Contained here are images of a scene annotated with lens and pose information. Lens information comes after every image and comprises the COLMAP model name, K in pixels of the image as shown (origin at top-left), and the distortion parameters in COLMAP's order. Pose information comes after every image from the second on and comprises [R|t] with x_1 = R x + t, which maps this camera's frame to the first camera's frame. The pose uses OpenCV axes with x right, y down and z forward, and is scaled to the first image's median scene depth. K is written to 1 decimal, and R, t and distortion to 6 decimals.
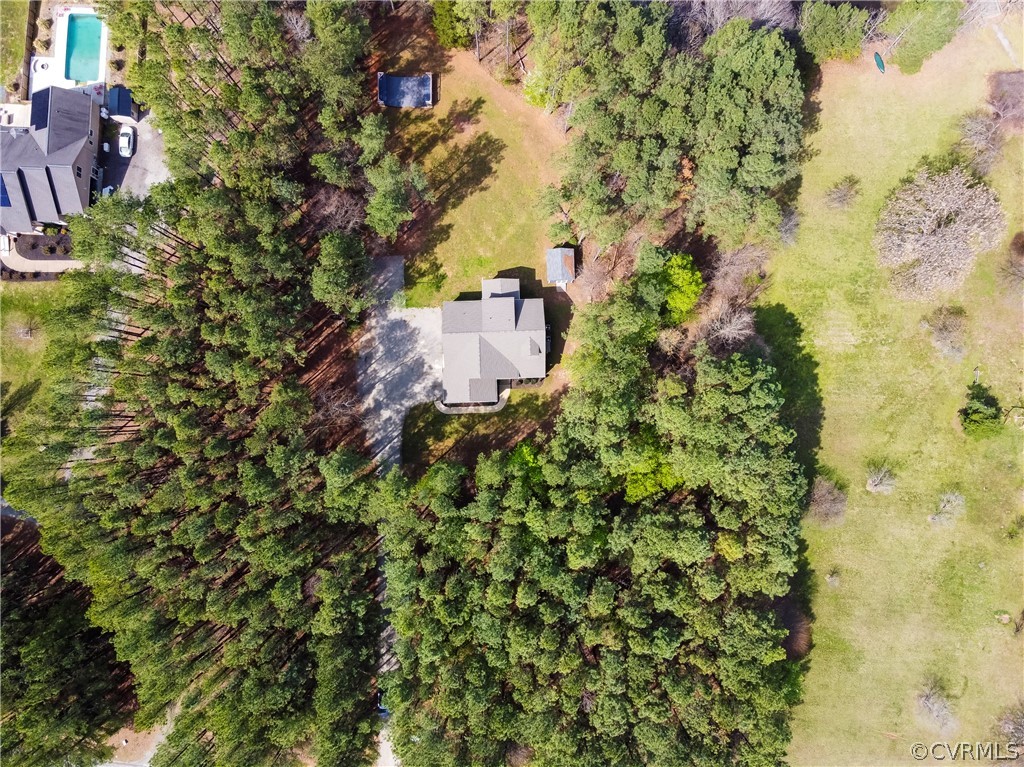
lens RADIAL K [[778.4, 0, 510.0], [0, 778.4, 375.4], [0, 0, 1]] dist [0.013987, 0.012585]
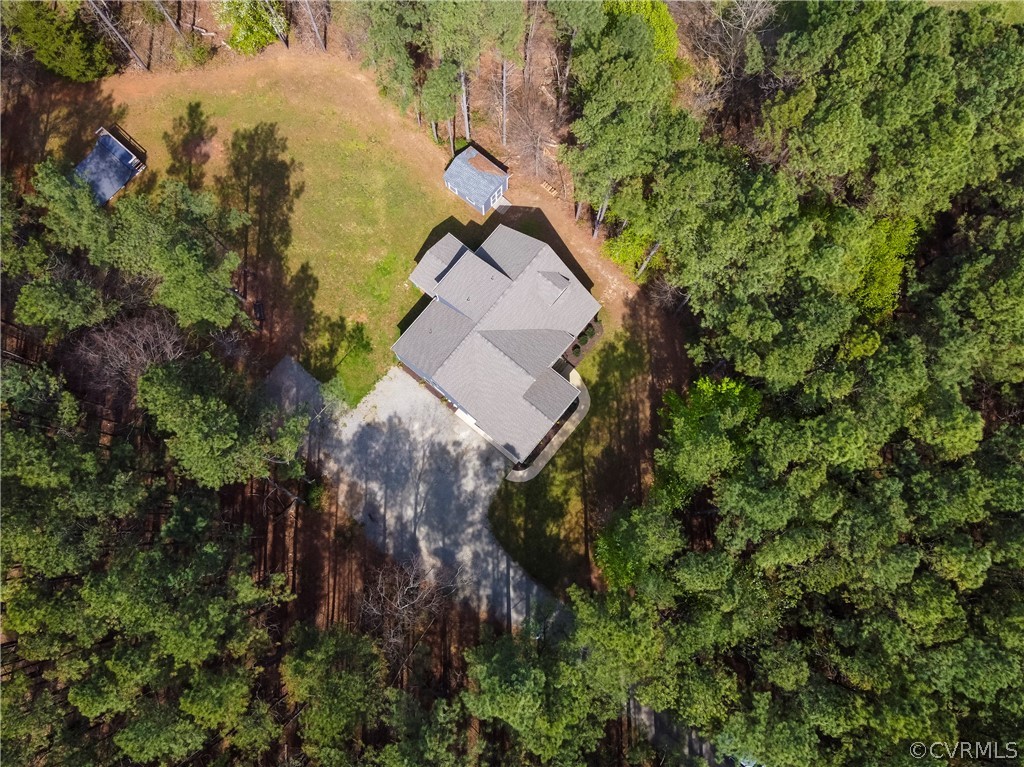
lens RADIAL K [[778.4, 0, 500.9], [0, 778.4, 380.1], [0, 0, 1]] dist [0.013987, 0.012585]
pose [[0.665258, -0.735370, 0.129086, -0.136534], [0.745875, 0.662280, -0.071105, 0.027561], [-0.033202, 0.143585, 0.989081, 0.468962]]
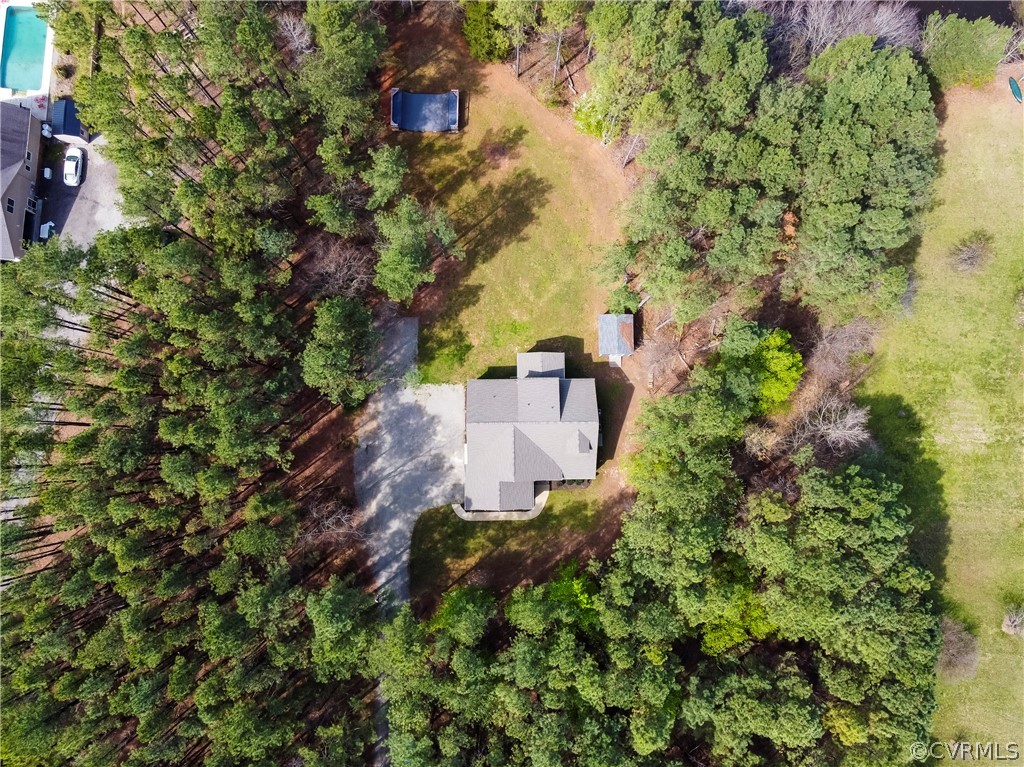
lens RADIAL K [[856.7, 0, 513.8], [0, 856.7, 385.3], [0, 0, 1]] dist [0.017386, 0.011312]
pose [[0.999727, 0.023216, 0.002464, -0.046865], [-0.023155, 0.999481, -0.022406, -0.079582], [-0.002983, 0.022343, 0.999746, 0.148306]]
